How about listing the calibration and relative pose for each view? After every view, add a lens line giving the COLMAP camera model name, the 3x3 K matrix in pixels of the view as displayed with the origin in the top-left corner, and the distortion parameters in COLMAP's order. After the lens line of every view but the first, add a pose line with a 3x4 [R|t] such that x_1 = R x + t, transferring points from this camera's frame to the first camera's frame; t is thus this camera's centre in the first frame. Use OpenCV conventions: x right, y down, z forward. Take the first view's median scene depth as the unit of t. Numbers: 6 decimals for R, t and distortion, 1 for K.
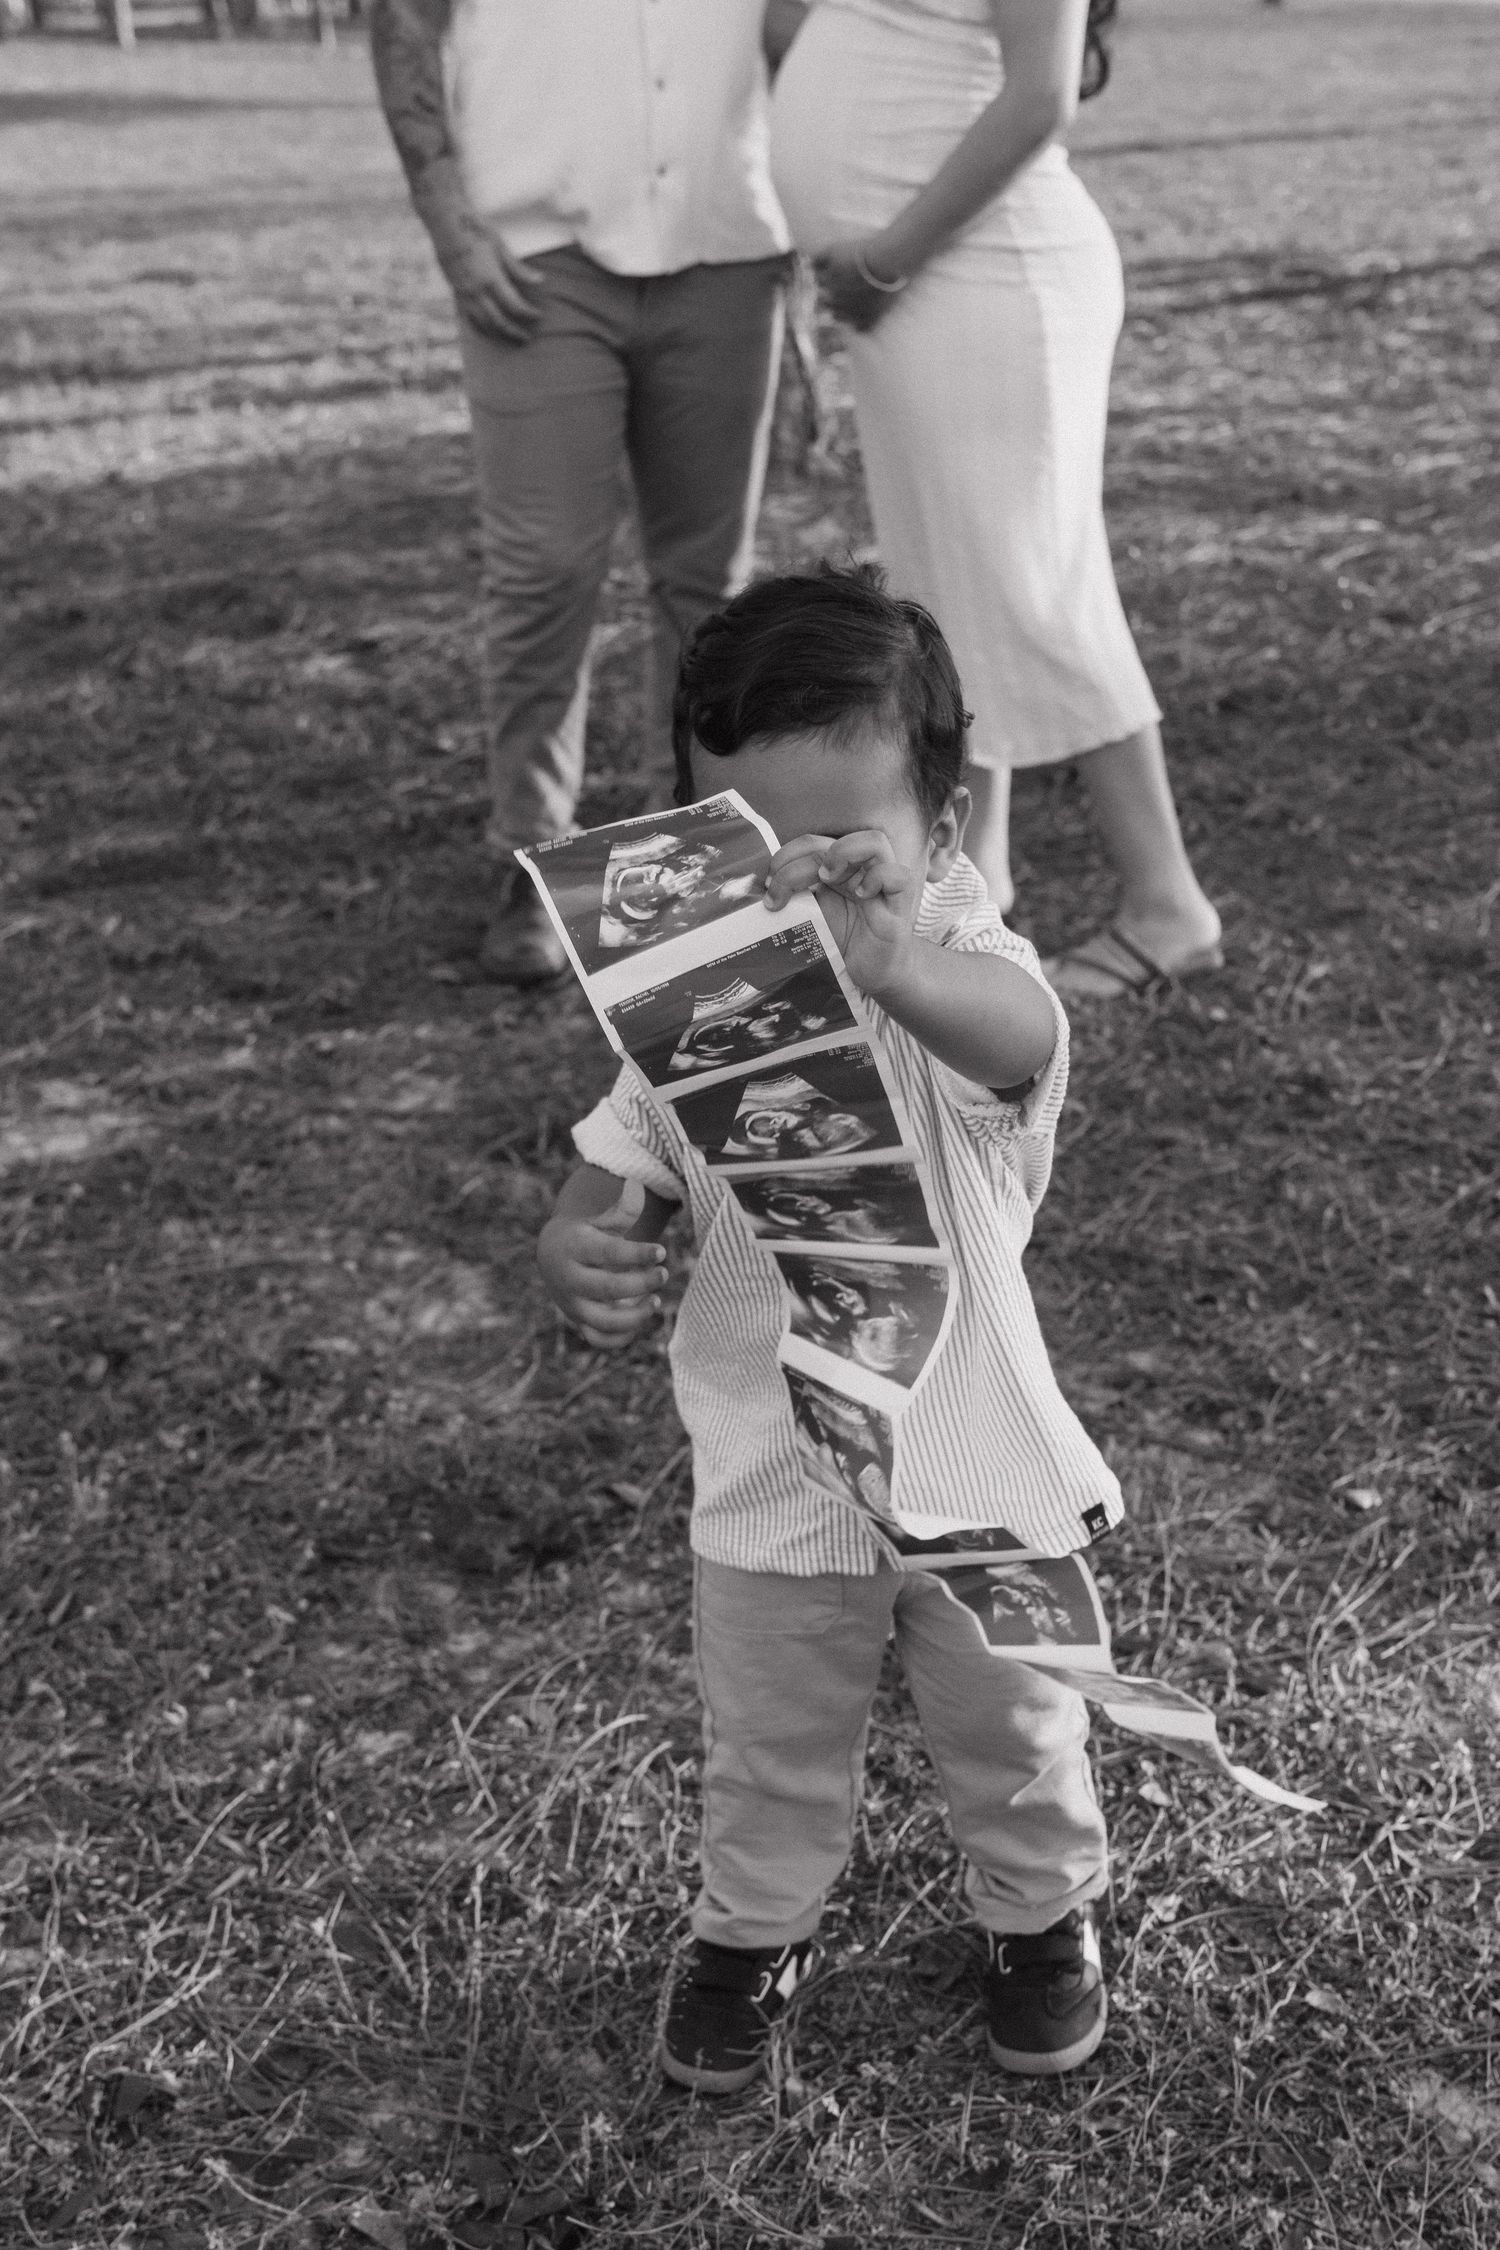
lens RADIAL K [[2569.9, 0, 689.1], [0, 2569.9, 1123.3], [0, 0, 1]] dist [-0.006687, 0.006145]
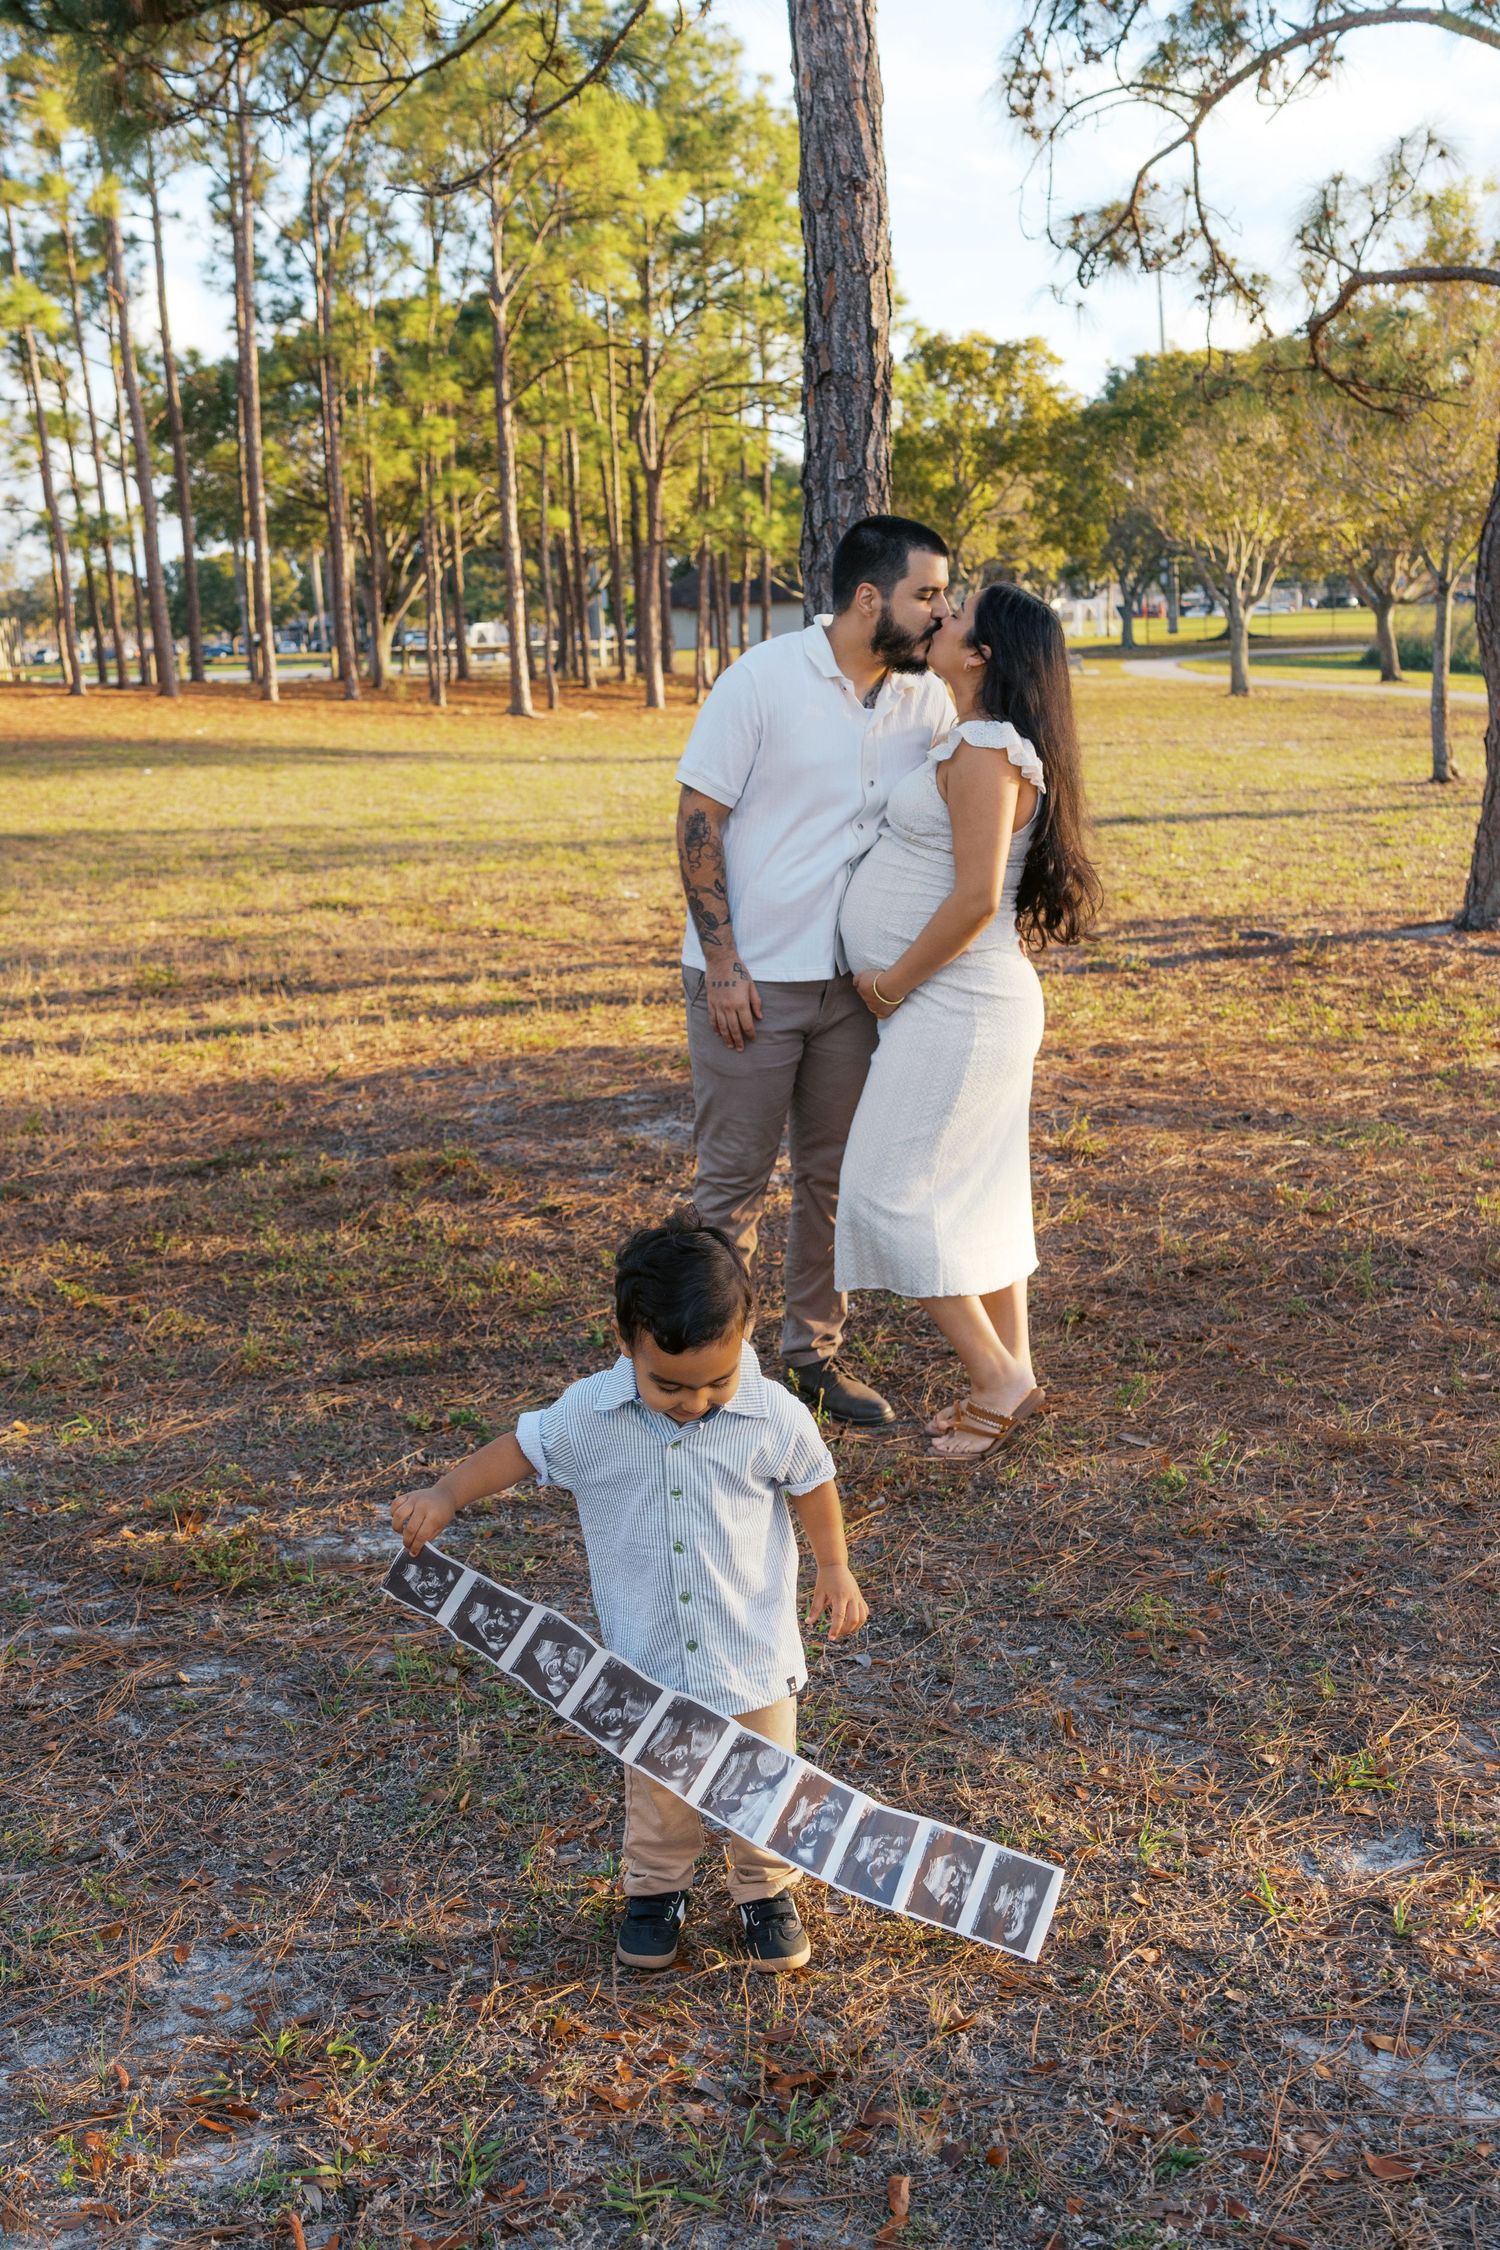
lens RADIAL K [[2569.9, 0, 689.1], [0, 2569.9, 1123.3], [0, 0, 1]] dist [-0.006687, 0.006145]
pose [[0.999580, 0.028959, -0.000665, -0.067302], [-0.028429, 0.976359, -0.214277, 0.068007], [-0.005556, 0.214206, 0.976773, -0.396363]]
